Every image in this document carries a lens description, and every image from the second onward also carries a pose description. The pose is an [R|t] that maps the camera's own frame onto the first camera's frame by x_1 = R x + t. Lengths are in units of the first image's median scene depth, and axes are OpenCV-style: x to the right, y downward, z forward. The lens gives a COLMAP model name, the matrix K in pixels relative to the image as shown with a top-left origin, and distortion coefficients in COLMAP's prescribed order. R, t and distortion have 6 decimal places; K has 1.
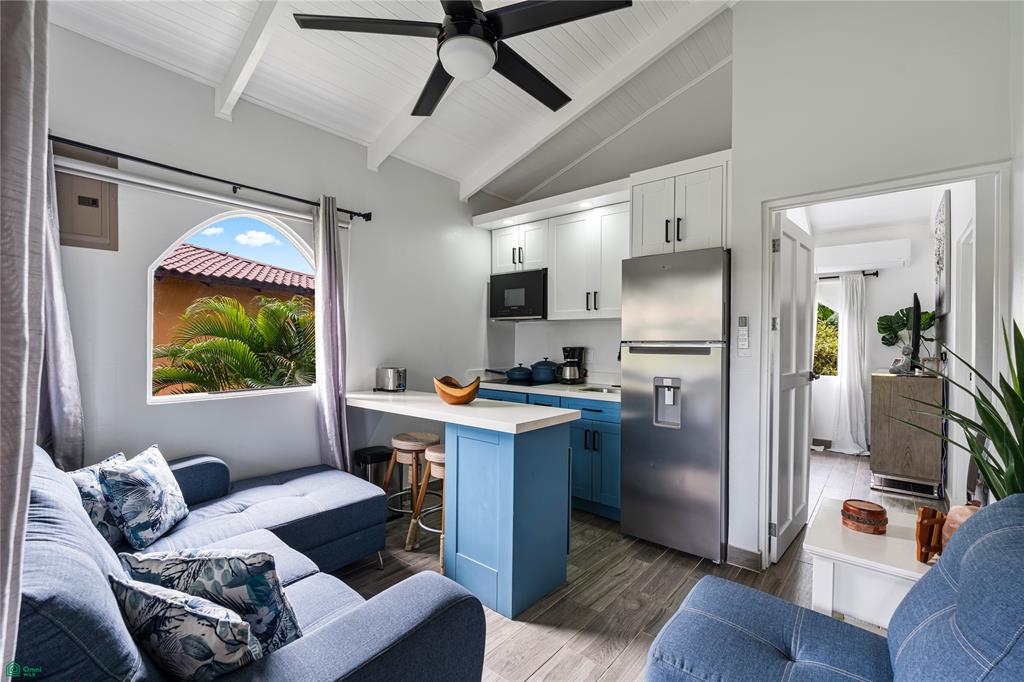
lens RADIAL K [[445.6, 0, 512.0], [0, 445.6, 341.0], [0, 0, 1]] dist [-0.002083, -0.000166]
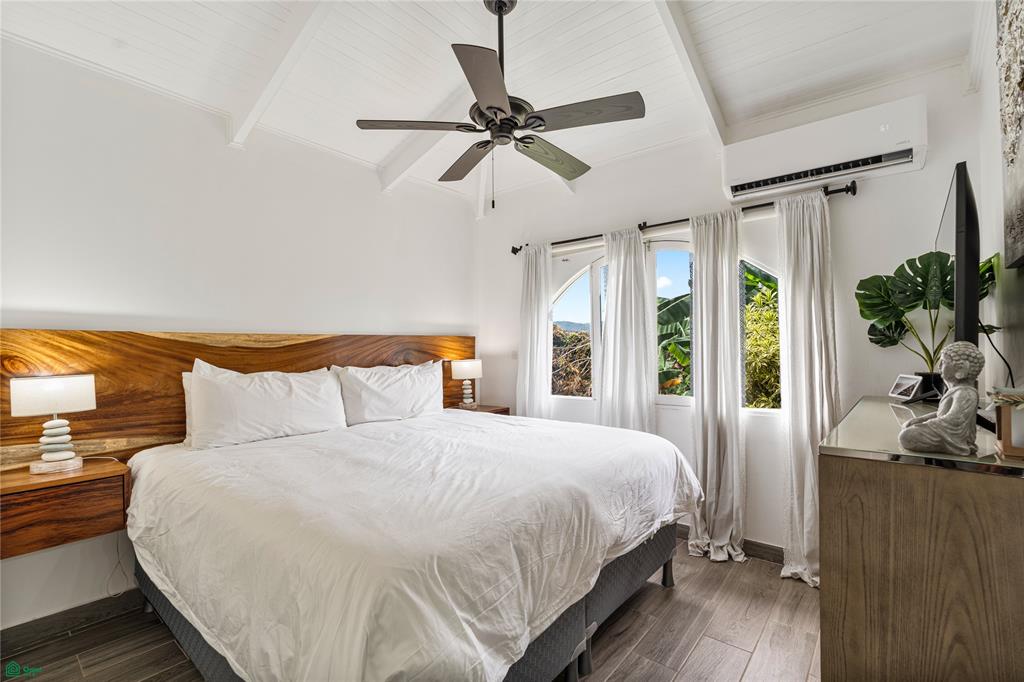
lens RADIAL K [[457.2, 0, 512.0], [0, 457.2, 341.0], [0, 0, 1]] dist [-0.001748, -0.000434]
pose [[0.999746, -0.020533, 0.009286, 0.488944], [0.020613, 0.999750, -0.008643, 0.002246], [-0.009107, 0.008832, 0.999920, 0.567650]]
